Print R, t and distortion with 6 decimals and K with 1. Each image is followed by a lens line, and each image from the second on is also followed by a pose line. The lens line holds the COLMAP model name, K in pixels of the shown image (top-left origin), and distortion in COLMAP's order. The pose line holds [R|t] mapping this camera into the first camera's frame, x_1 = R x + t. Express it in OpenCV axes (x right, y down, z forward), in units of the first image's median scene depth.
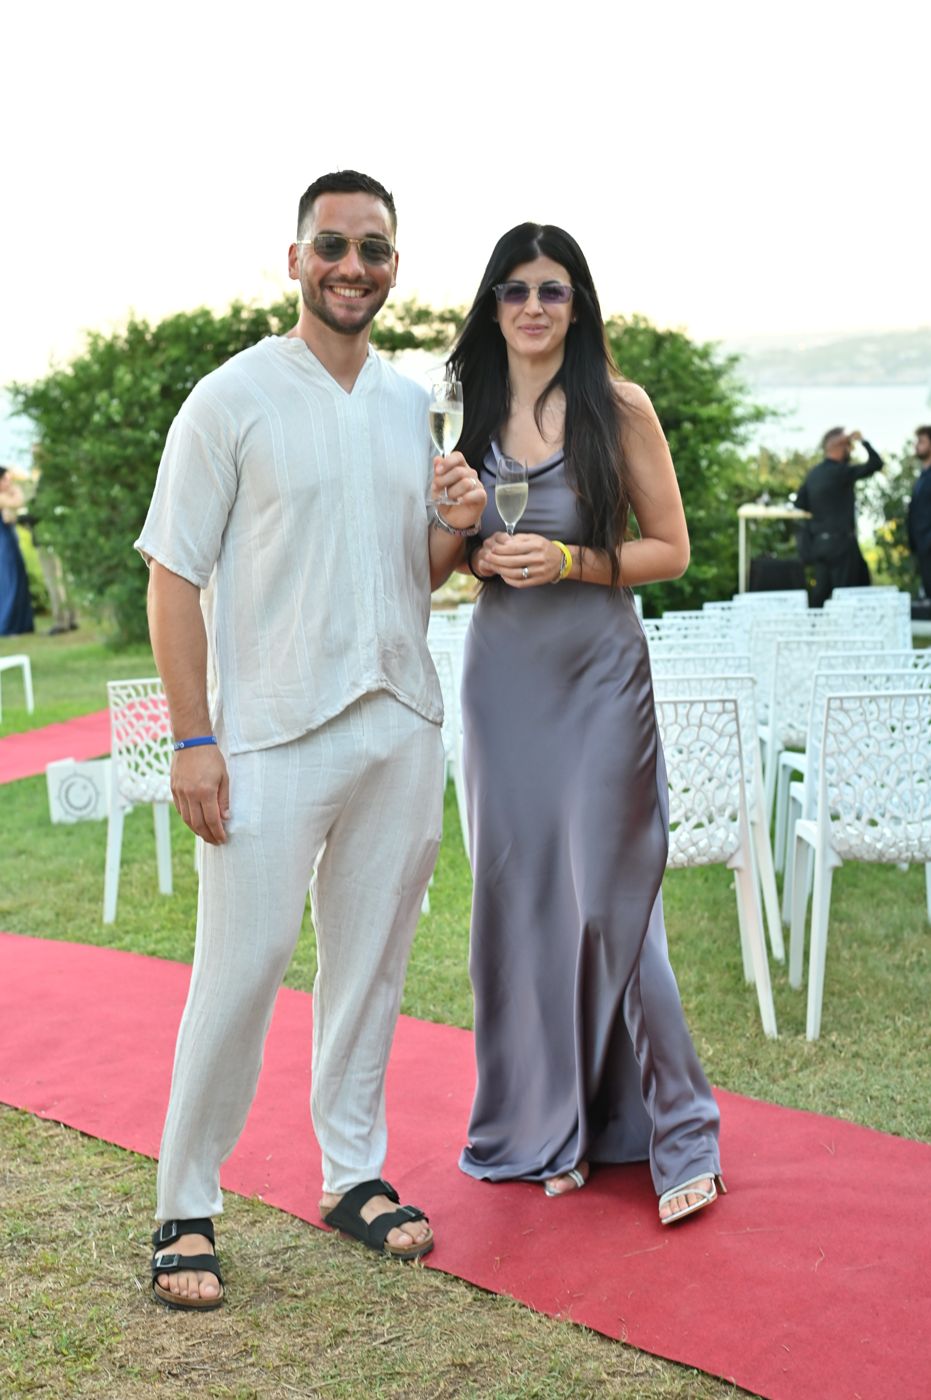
lens RADIAL K [[2007.3, 0, 465.5], [0, 2007.3, 700.0], [0, 0, 1]] dist [0.003377, -0.037632]
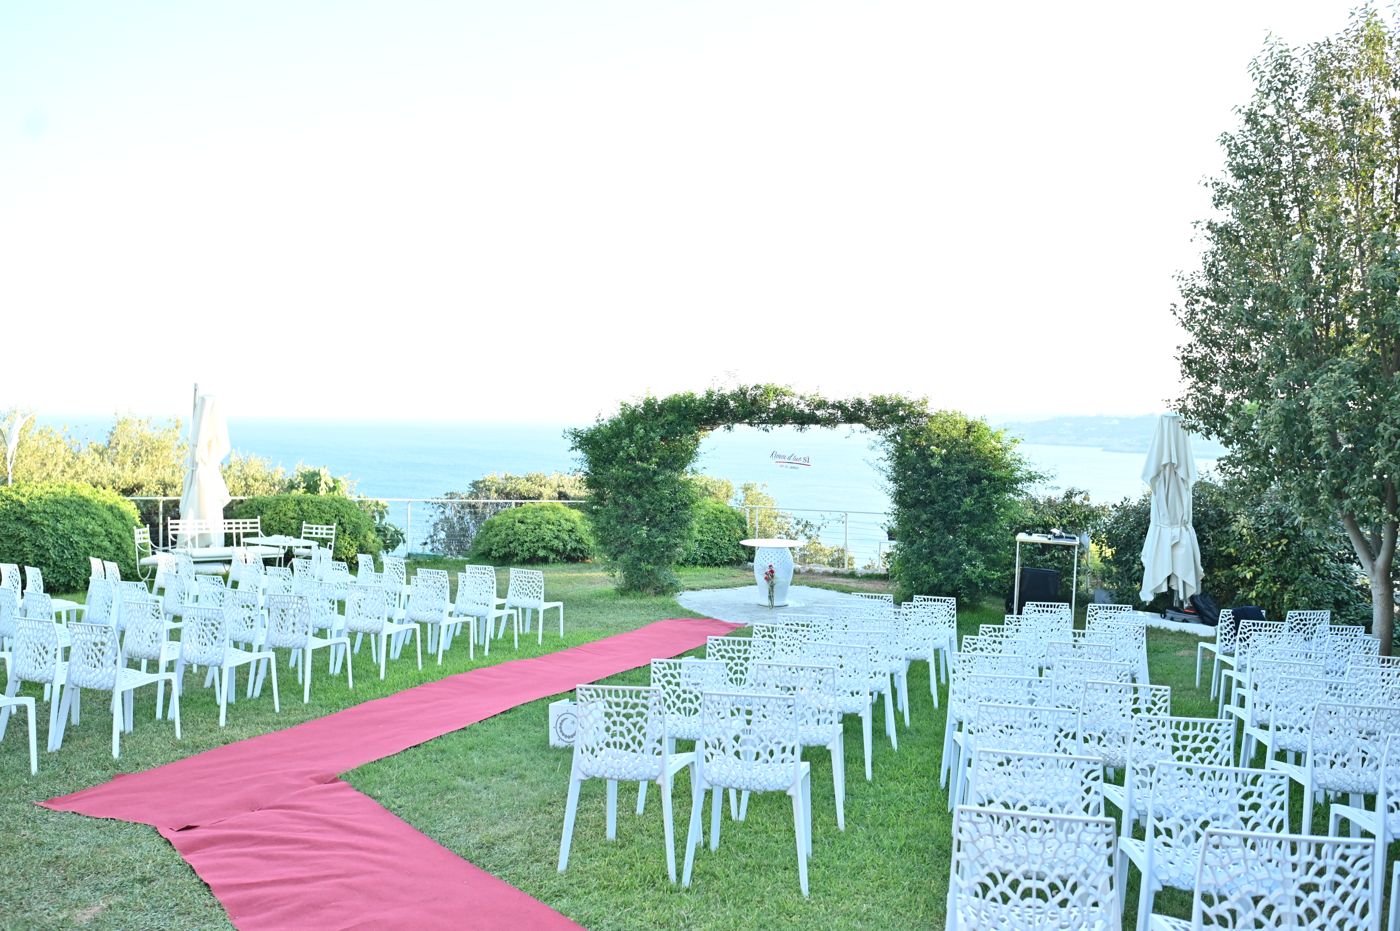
lens RADIAL K [[2007.3, 0, 700.0], [0, 2007.3, 465.5], [0, 0, 1]] dist [0.003377, -0.037632]
pose [[0.994413, 0.051913, -0.091907, 0.033484], [-0.068198, 0.980552, -0.184029, 0.168651], [0.080566, 0.189269, 0.978614, -0.610978]]
